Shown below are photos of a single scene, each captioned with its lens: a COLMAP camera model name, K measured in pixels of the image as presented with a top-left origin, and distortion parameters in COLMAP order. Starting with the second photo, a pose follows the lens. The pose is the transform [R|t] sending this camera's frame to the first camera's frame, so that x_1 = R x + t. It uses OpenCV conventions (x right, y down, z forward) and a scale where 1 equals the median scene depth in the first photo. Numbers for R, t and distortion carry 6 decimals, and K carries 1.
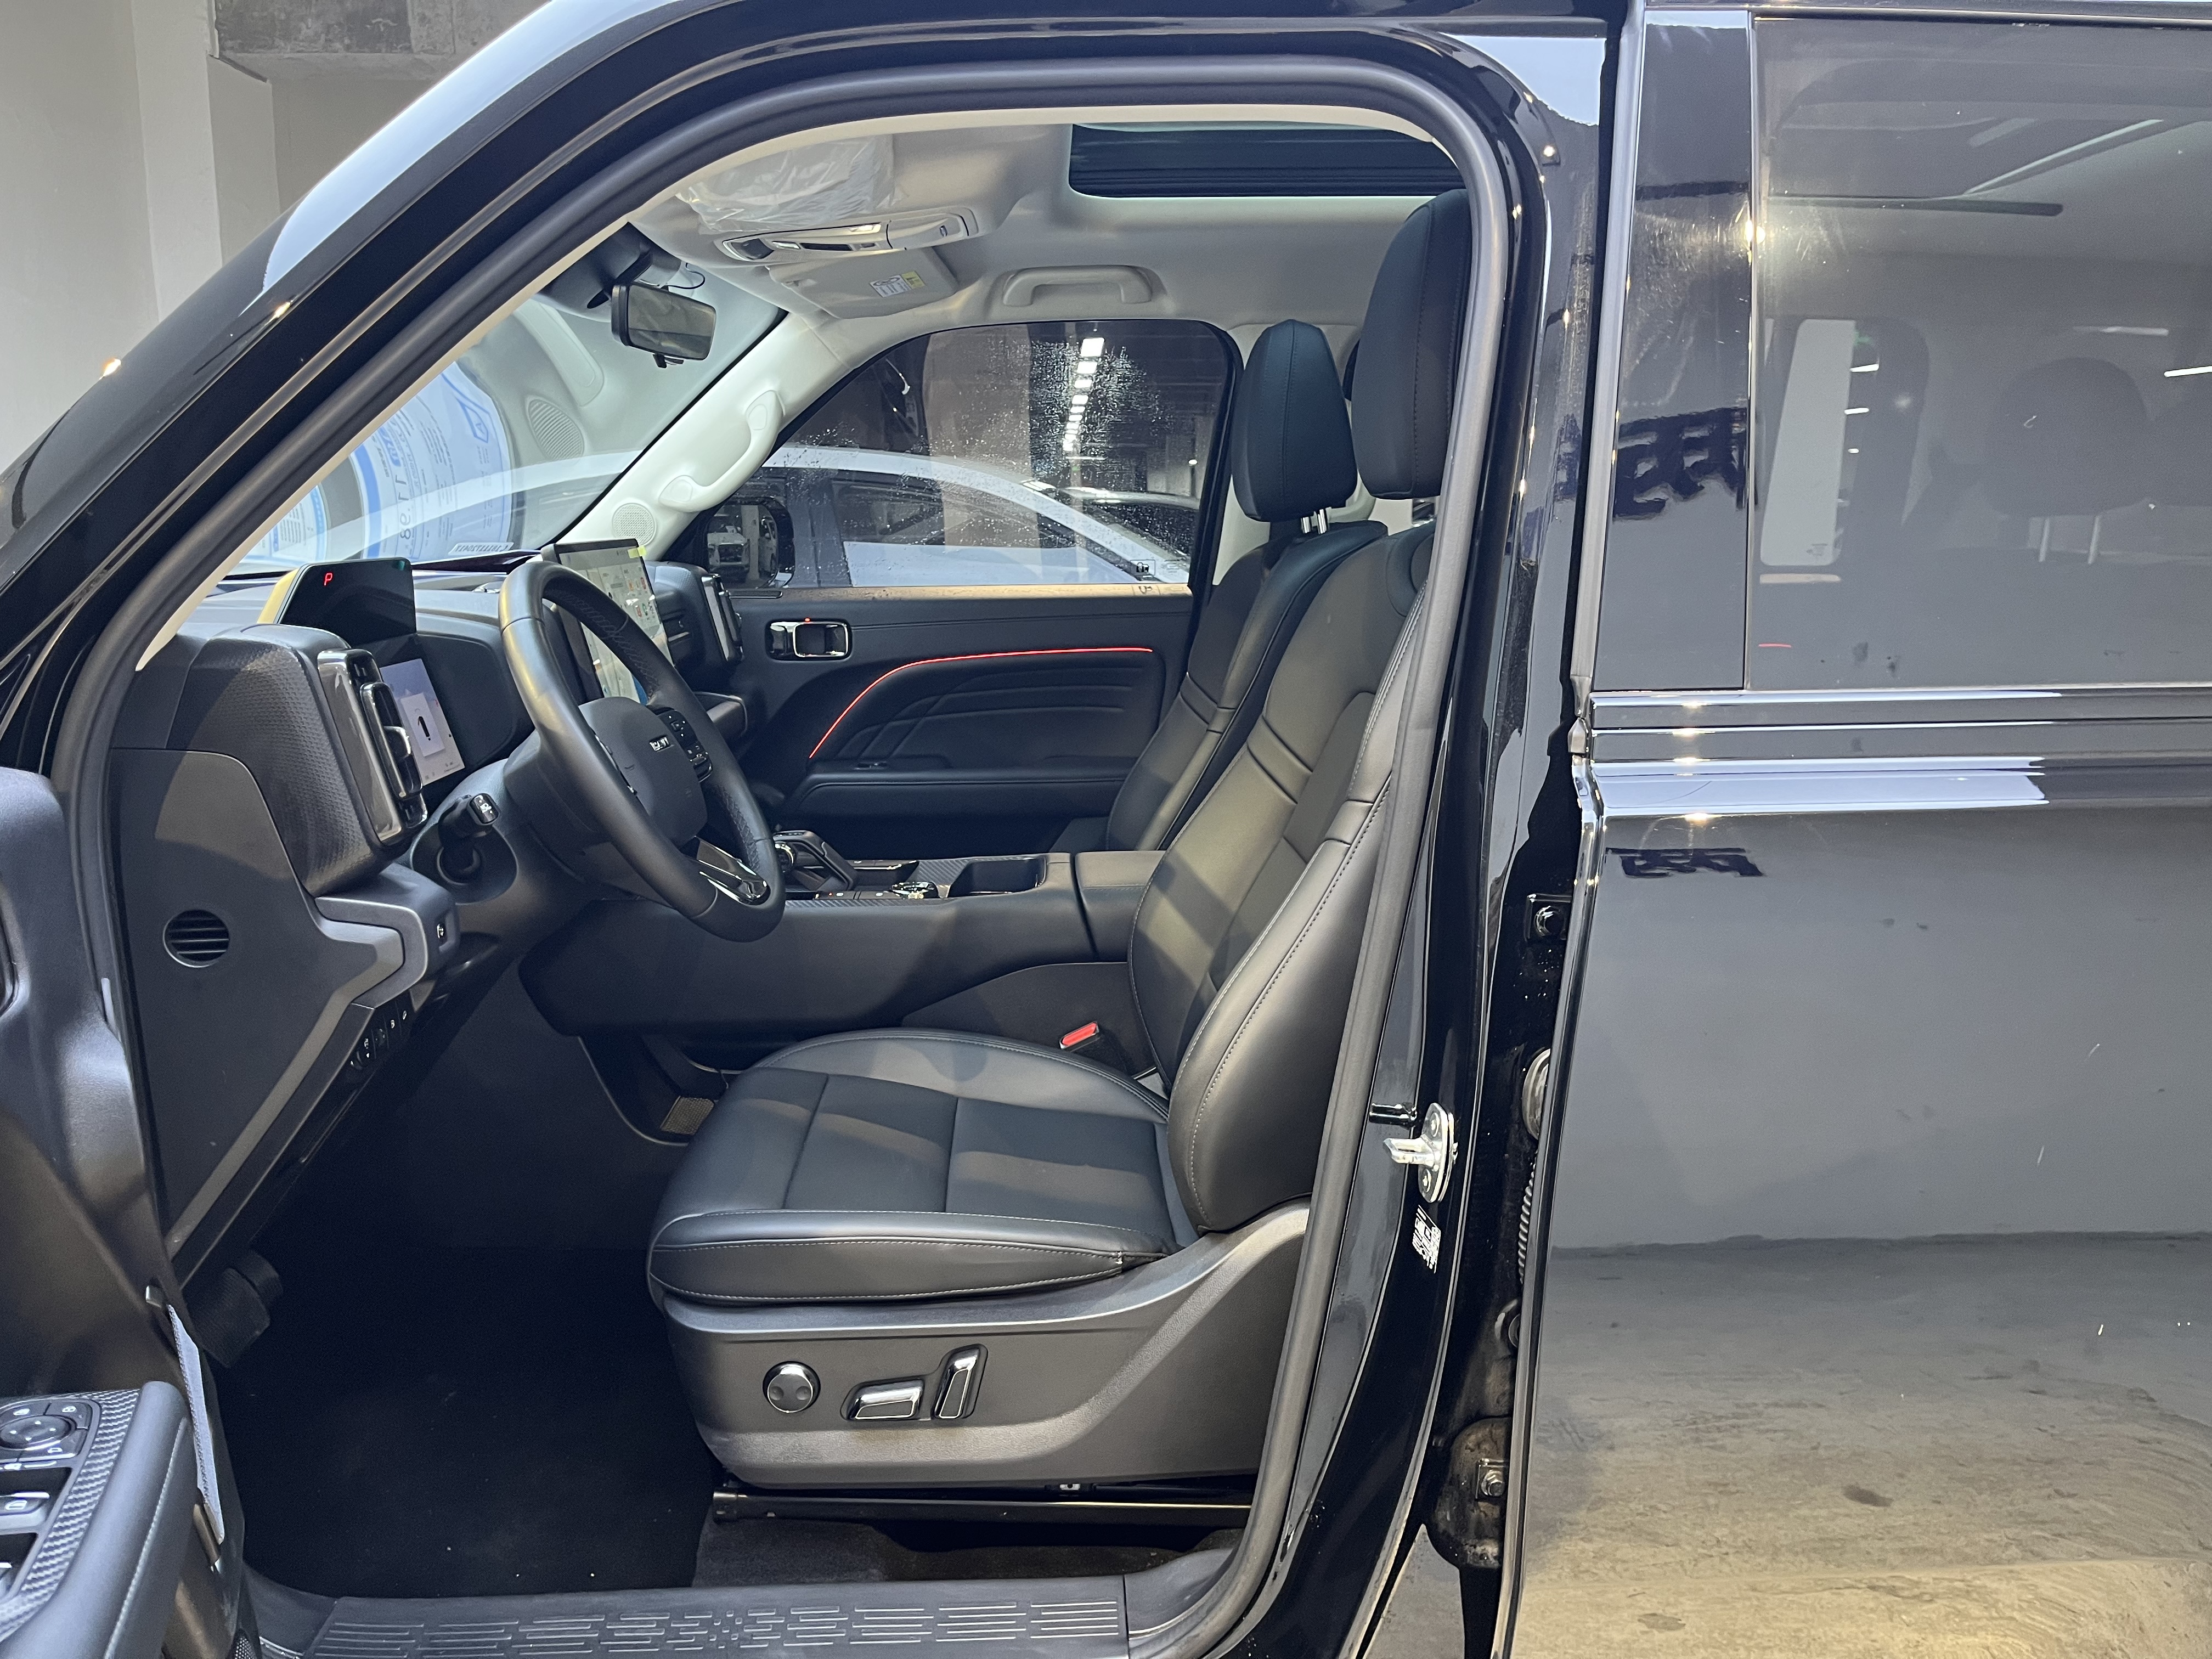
lens RADIAL K [[1683.4, 0, 1110.5], [0, 1683.4, 811.4], [0, 0, 1]] dist [0.075469, -0.097612]
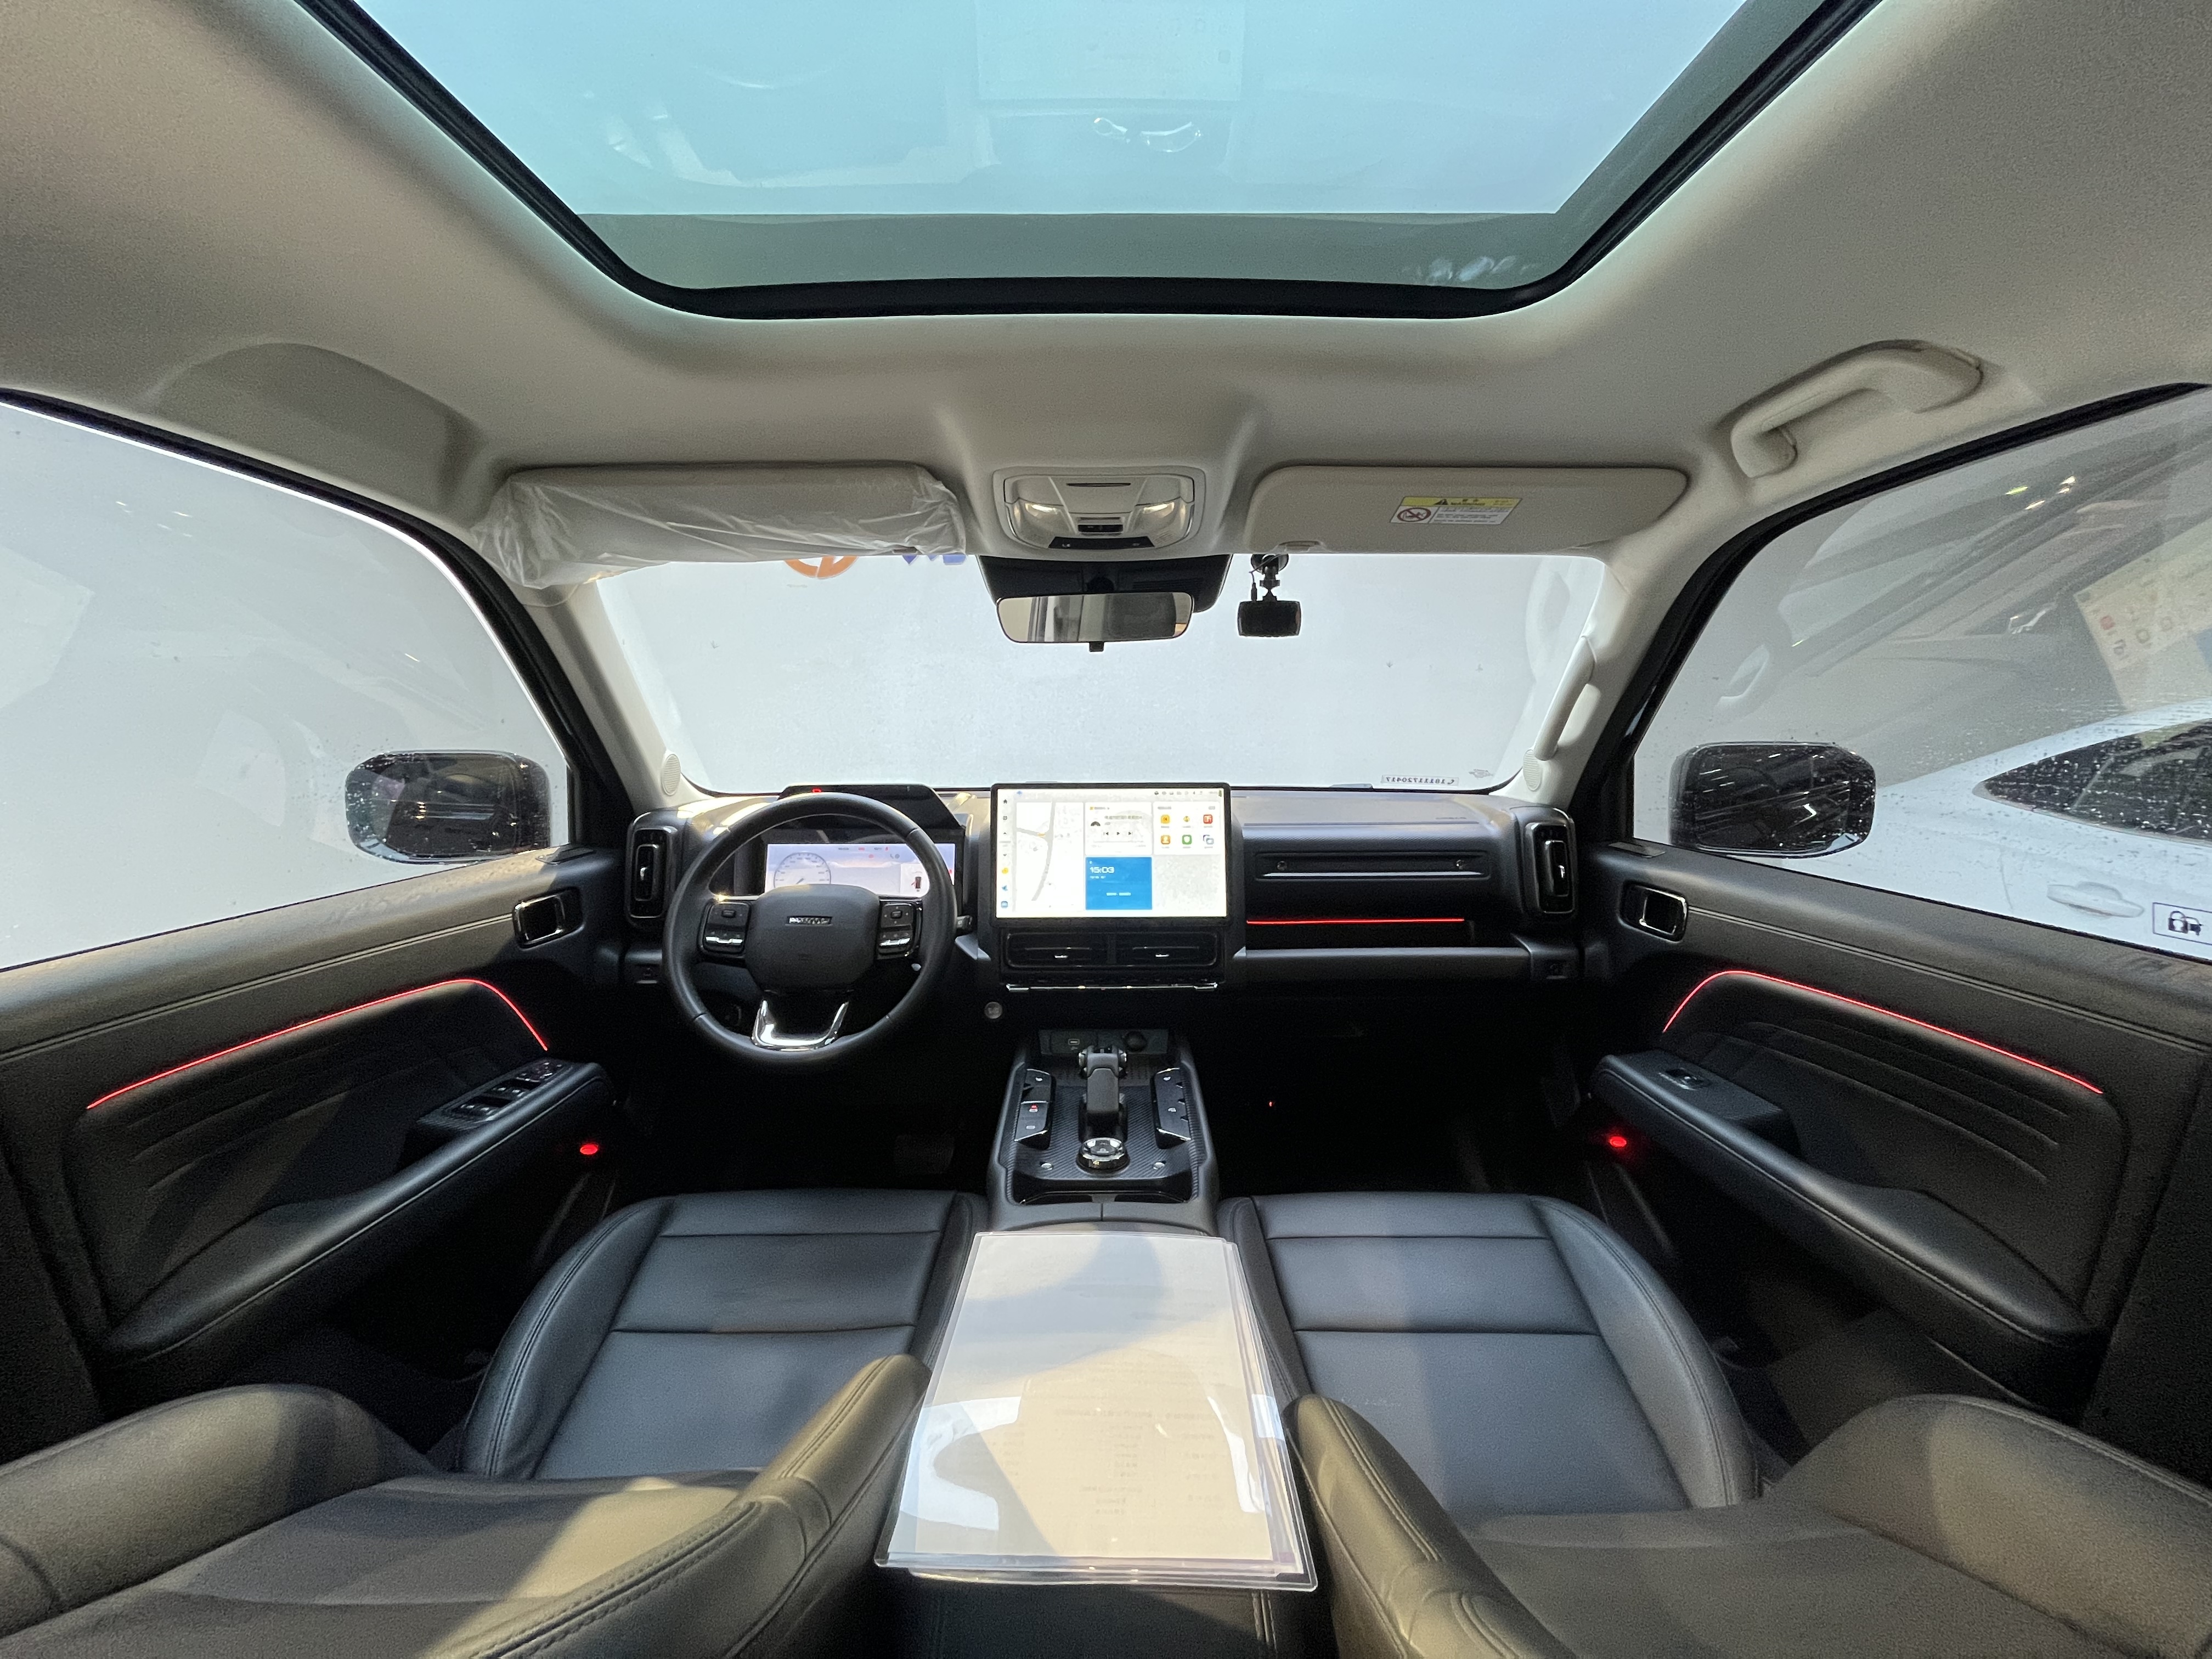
lens RADIAL K [[892.5, 0, 1110.8], [0, 892.5, 823.3], [0, 0, 1]] dist [0.000736, 0.000527]
pose [[-0.038010, 0.125586, -0.991354, 0.297251], [-0.173568, 0.976162, 0.130316, -0.164213], [0.984088, 0.177020, -0.015306, 0.757736]]
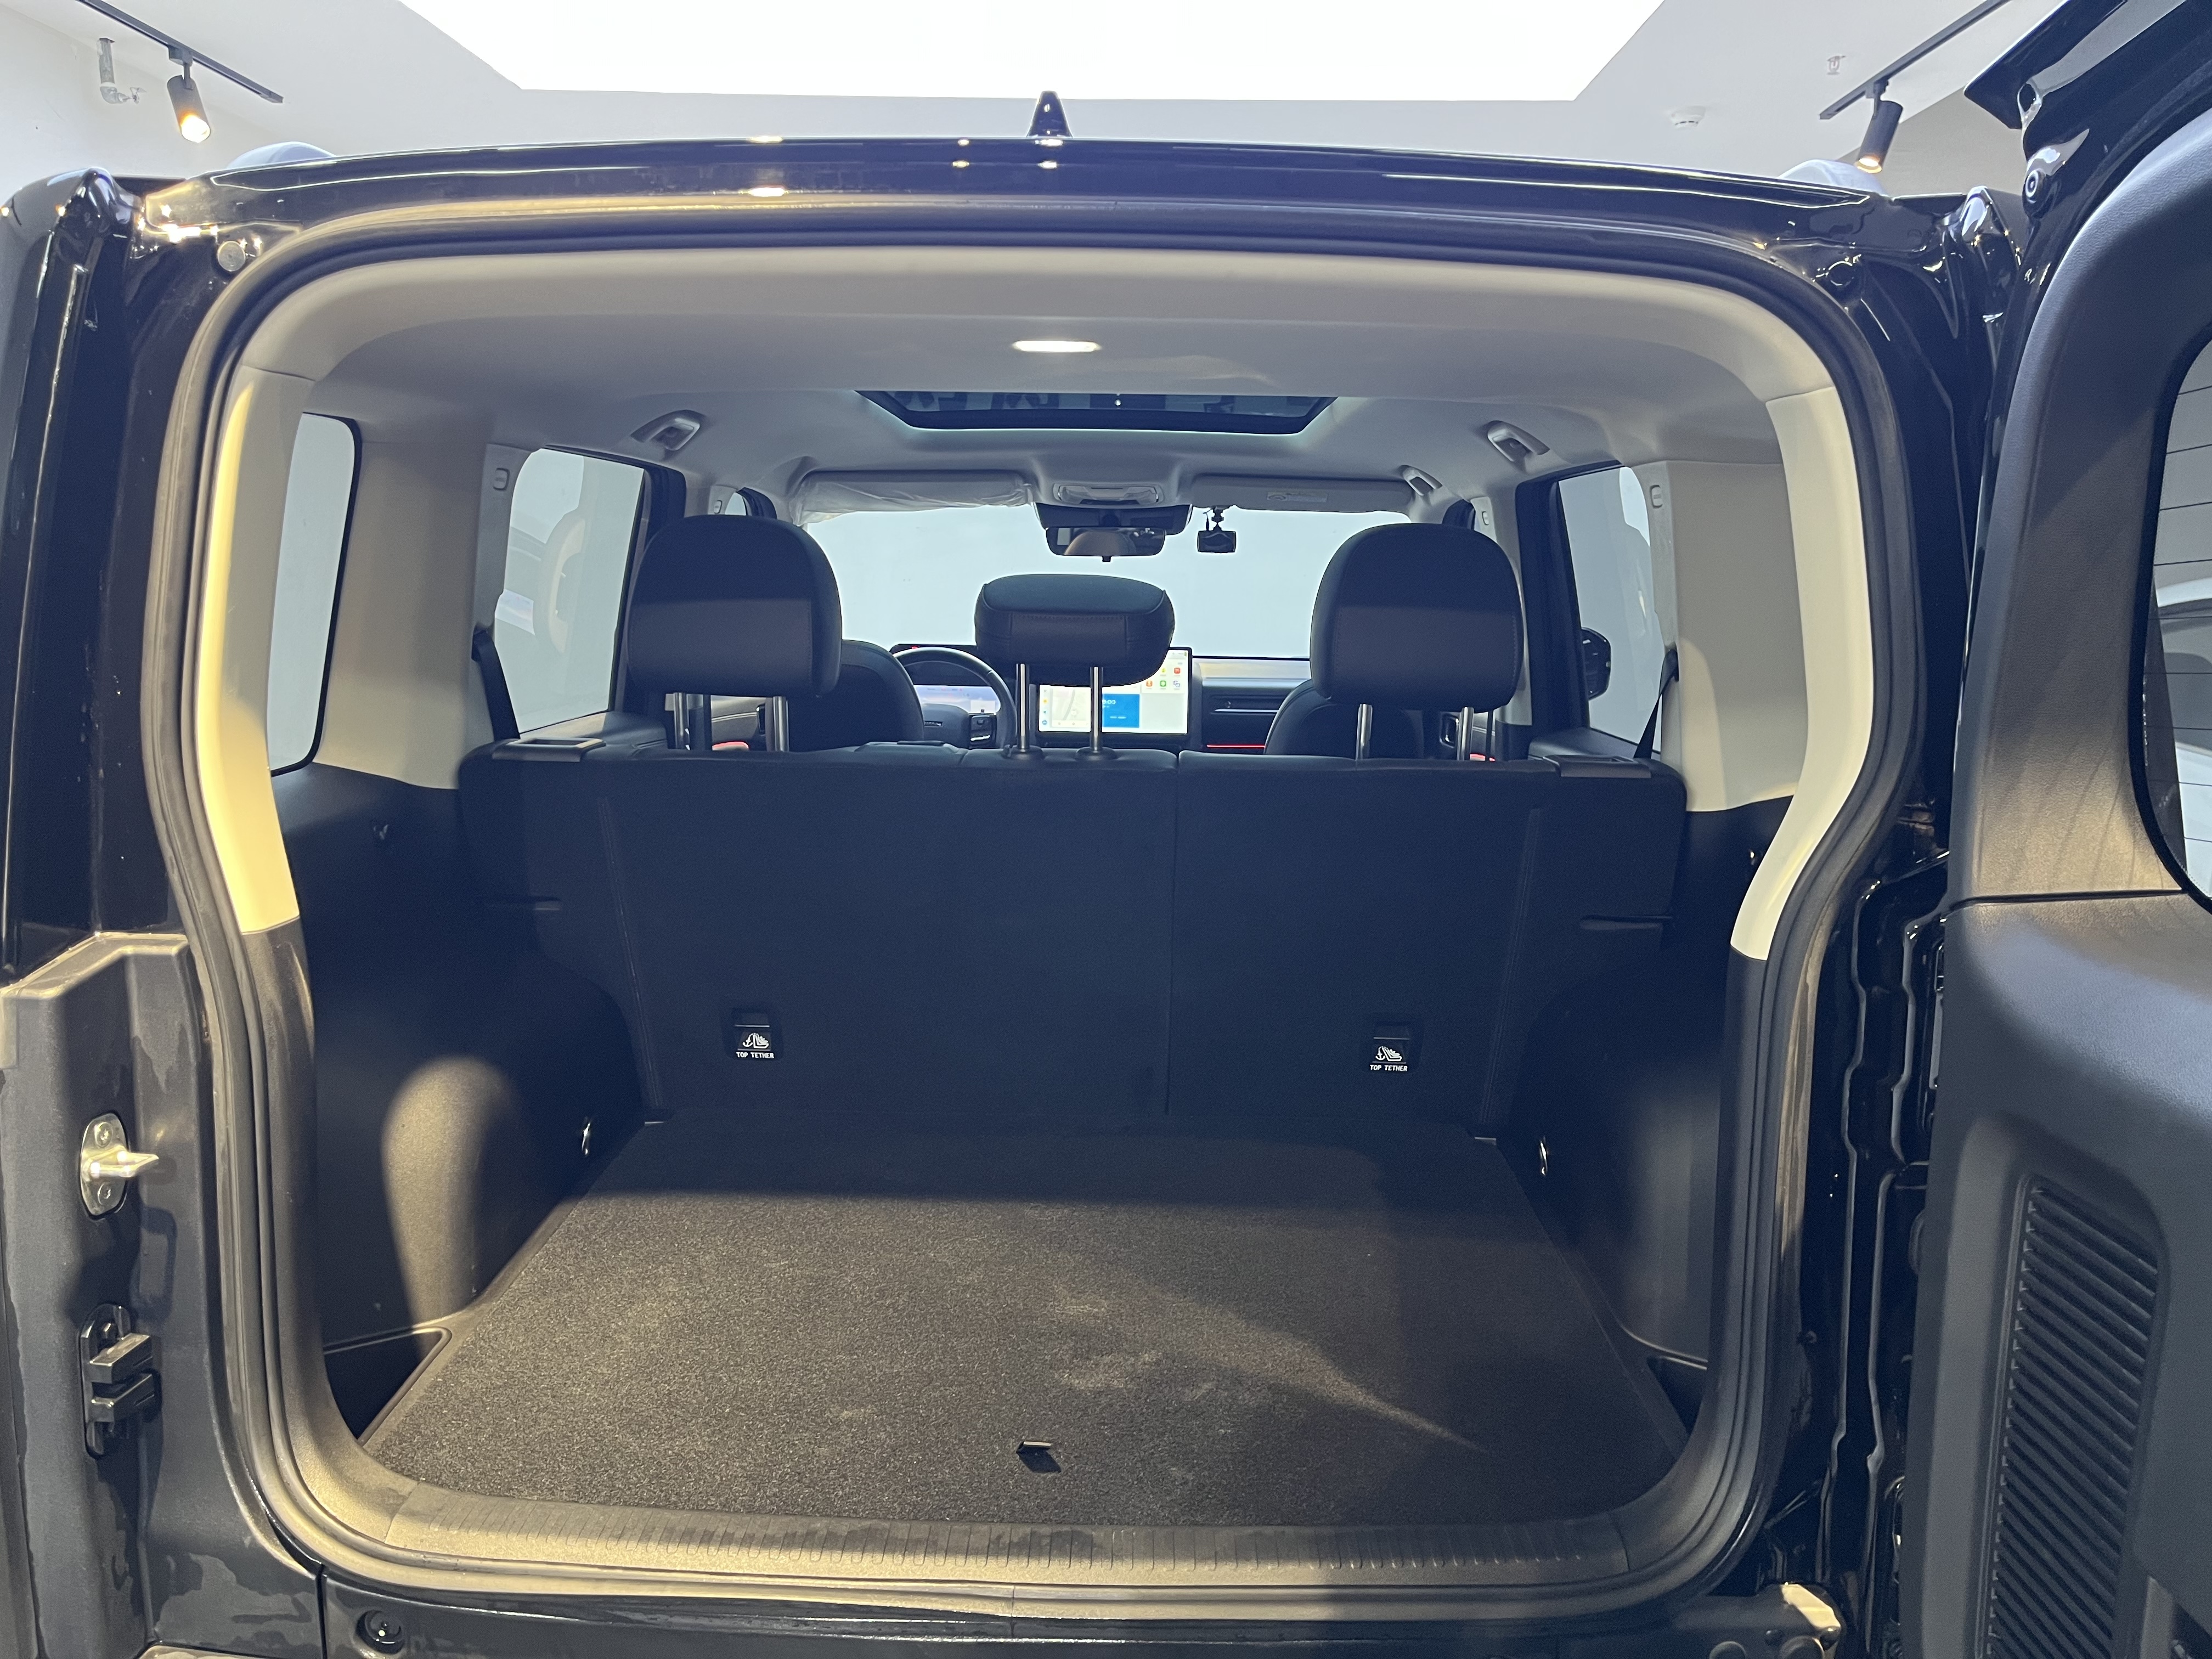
lens RADIAL K [[1683.4, 0, 1103.8], [0, 1683.4, 824.3], [0, 0, 1]] dist [0.075469, -0.097612]
pose [[-0.066778, 0.153364, -0.985911, 1.290666], [-0.190721, 0.967935, 0.163486, -0.209620], [0.979370, 0.198951, -0.035387, 0.821626]]
